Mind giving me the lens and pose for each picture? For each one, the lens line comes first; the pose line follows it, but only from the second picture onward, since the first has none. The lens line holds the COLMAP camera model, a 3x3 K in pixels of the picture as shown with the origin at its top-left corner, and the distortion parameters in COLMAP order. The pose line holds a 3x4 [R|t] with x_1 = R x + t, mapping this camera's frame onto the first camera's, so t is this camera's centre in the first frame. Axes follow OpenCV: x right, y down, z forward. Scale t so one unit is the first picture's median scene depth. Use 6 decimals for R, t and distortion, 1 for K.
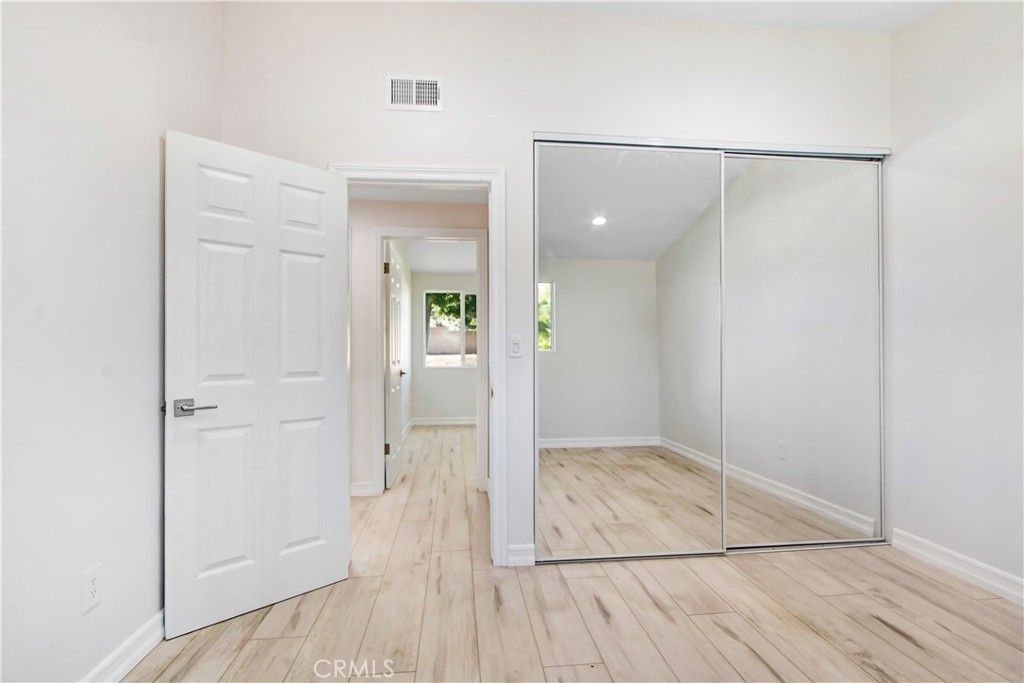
lens RADIAL K [[478.4, 0, 508.9], [0, 478.4, 345.5], [0, 0, 1]] dist [-0.015574, 0.001827]
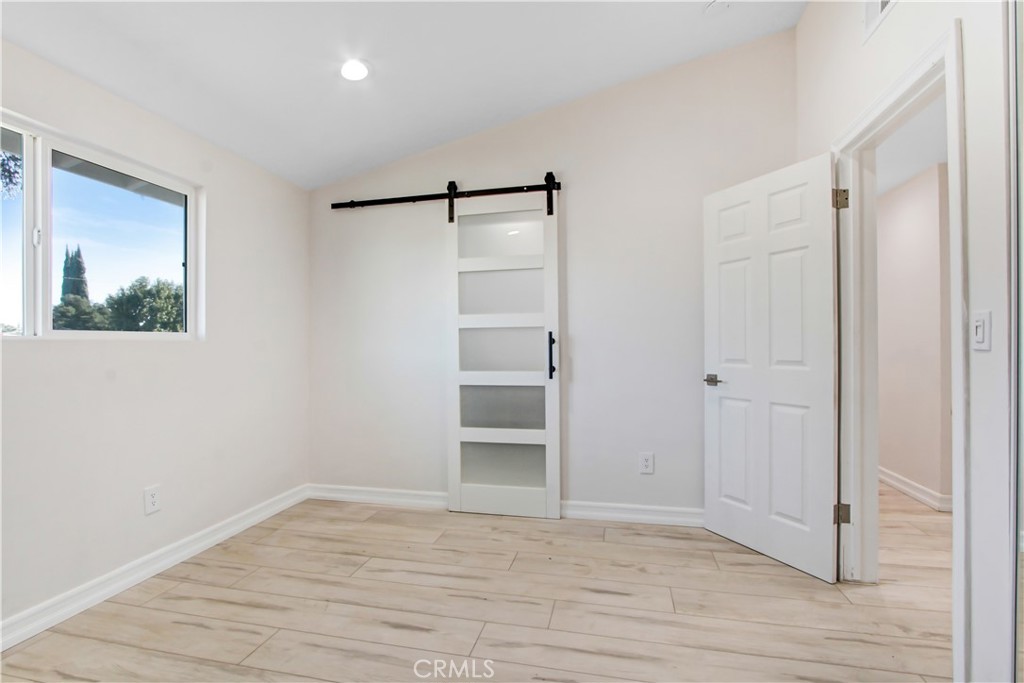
lens RADIAL K [[478.4, 0, 507.5], [0, 478.4, 342.0], [0, 0, 1]] dist [-0.015574, 0.001827]
pose [[-0.328946, 0.000154, -0.944349, 0.798564], [0.018945, 0.999800, -0.006436, 0.008308], [0.944159, -0.020008, -0.328883, 0.760596]]
